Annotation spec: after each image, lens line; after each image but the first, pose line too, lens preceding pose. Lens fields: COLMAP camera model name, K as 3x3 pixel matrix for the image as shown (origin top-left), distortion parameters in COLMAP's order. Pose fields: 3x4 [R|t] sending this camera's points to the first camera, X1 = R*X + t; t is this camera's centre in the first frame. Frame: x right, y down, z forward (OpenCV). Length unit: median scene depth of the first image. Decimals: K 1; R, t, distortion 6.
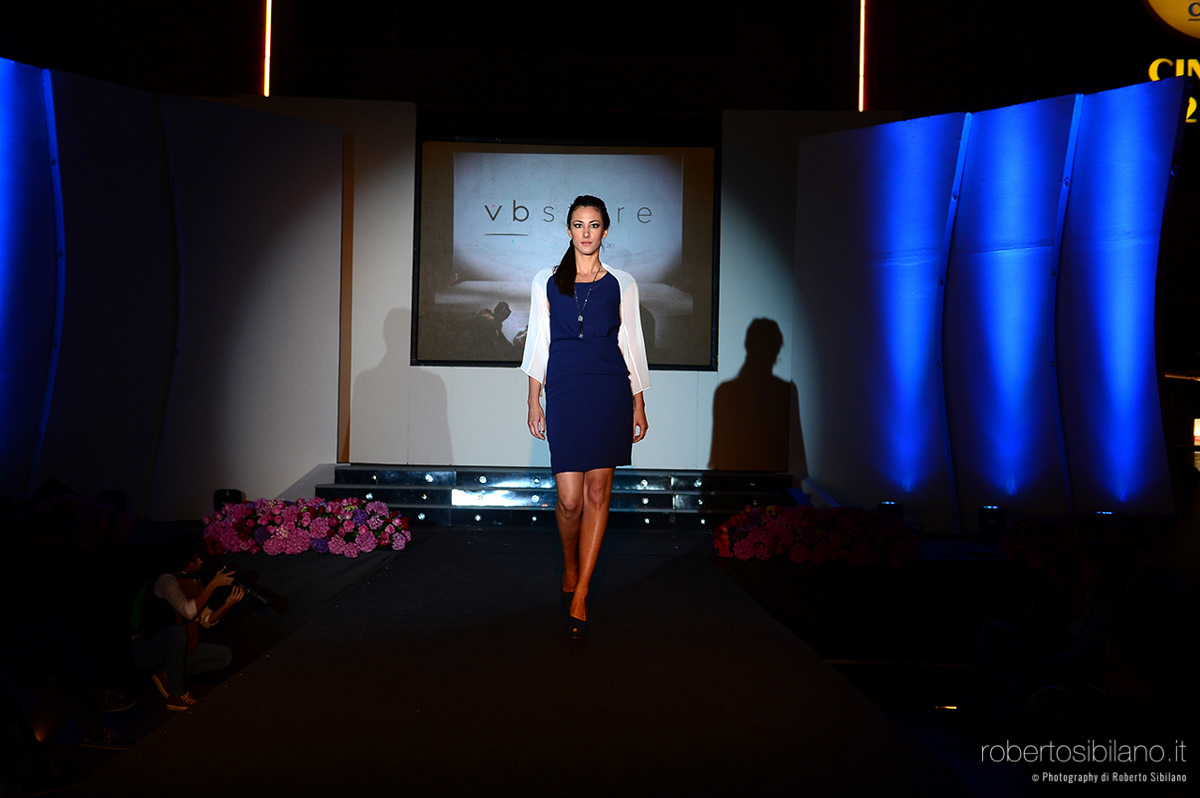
lens RADIAL K [[1481.3, 0, 607.9], [0, 1481.3, 396.0], [0, 0, 1]] dist [0.098098, 0.000000]
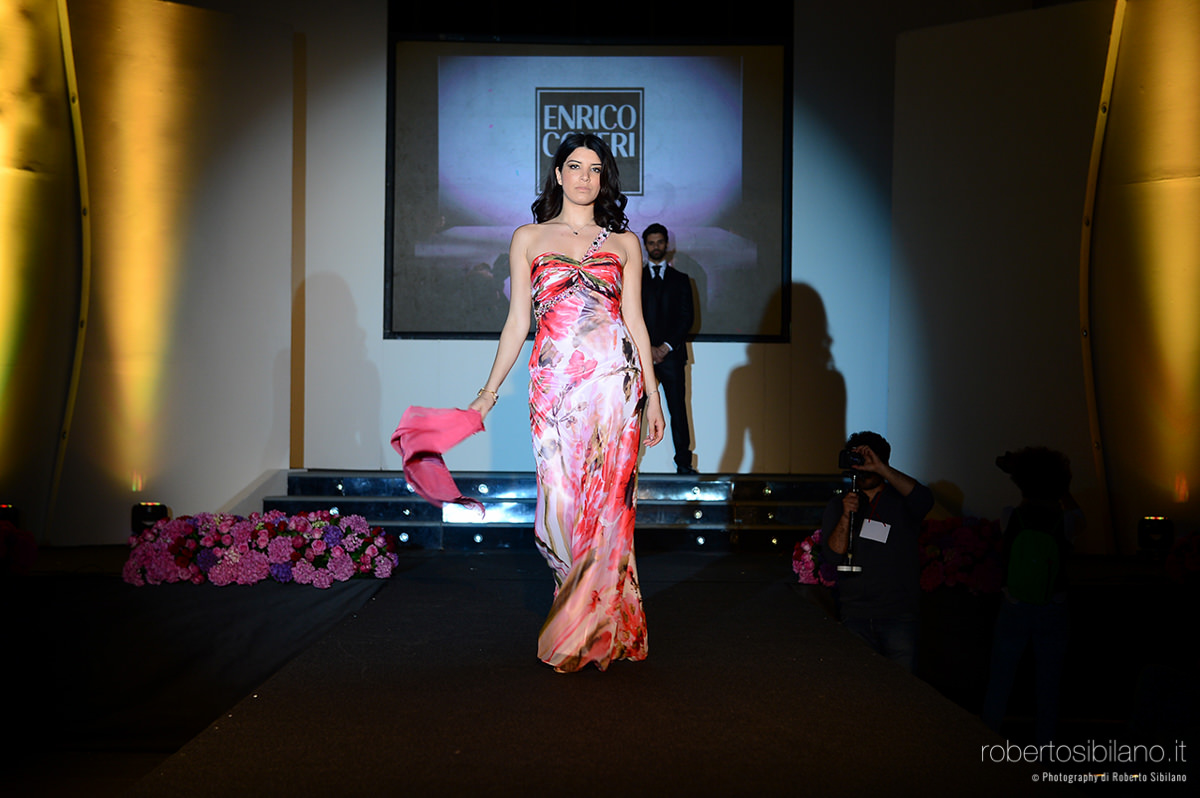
lens RADIAL K [[2085.3, 0, 600.5], [0, 2085.3, 398.0], [0, 0, 1]] dist [0.089443, 0.000000]
pose [[0.999916, -0.008741, -0.009520, -0.014258], [0.008821, 0.999926, 0.008363, 0.001861], [0.009446, -0.008446, 0.999920, -0.069146]]
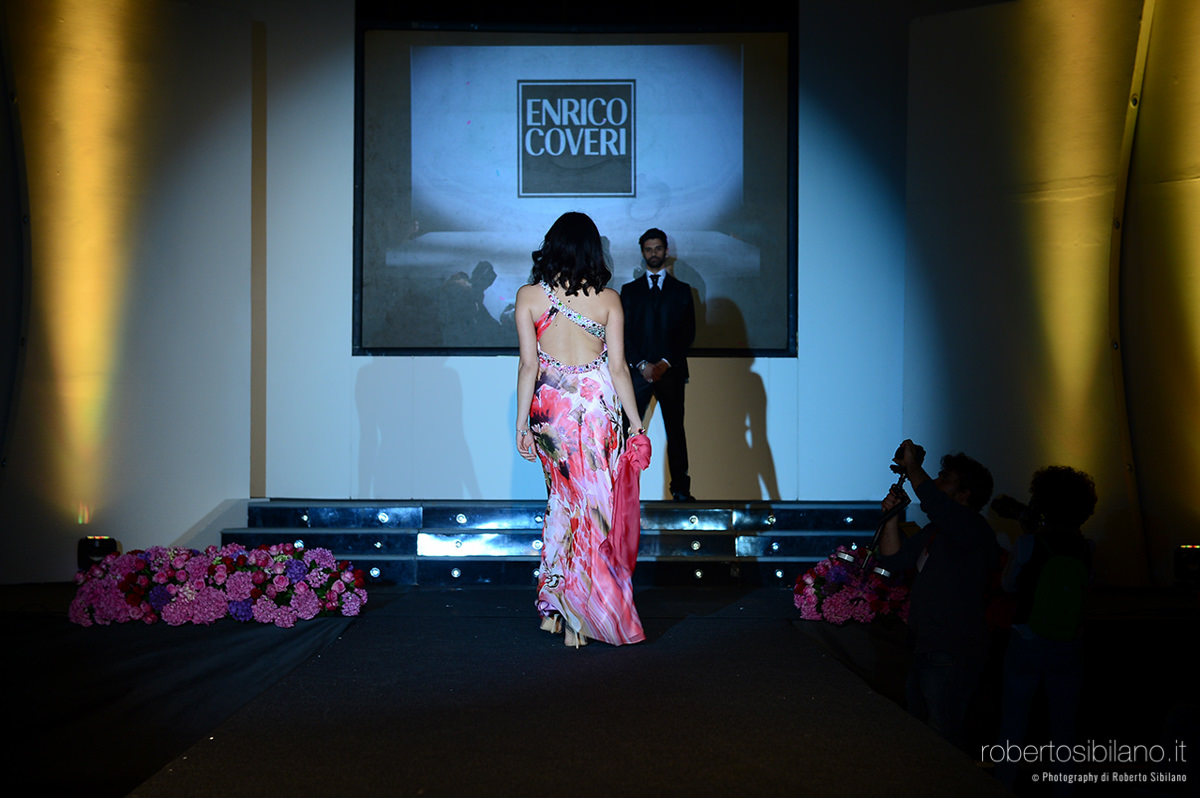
lens RADIAL K [[2356.4, 0, 601.1], [0, 2356.4, 409.7], [0, 0, 1]] dist [0.095732, 0.000000]
pose [[0.999831, -0.014630, -0.011124, -0.005994], [0.014687, 0.999880, 0.005022, 0.000844], [0.011049, -0.005184, 0.999926, -0.108279]]
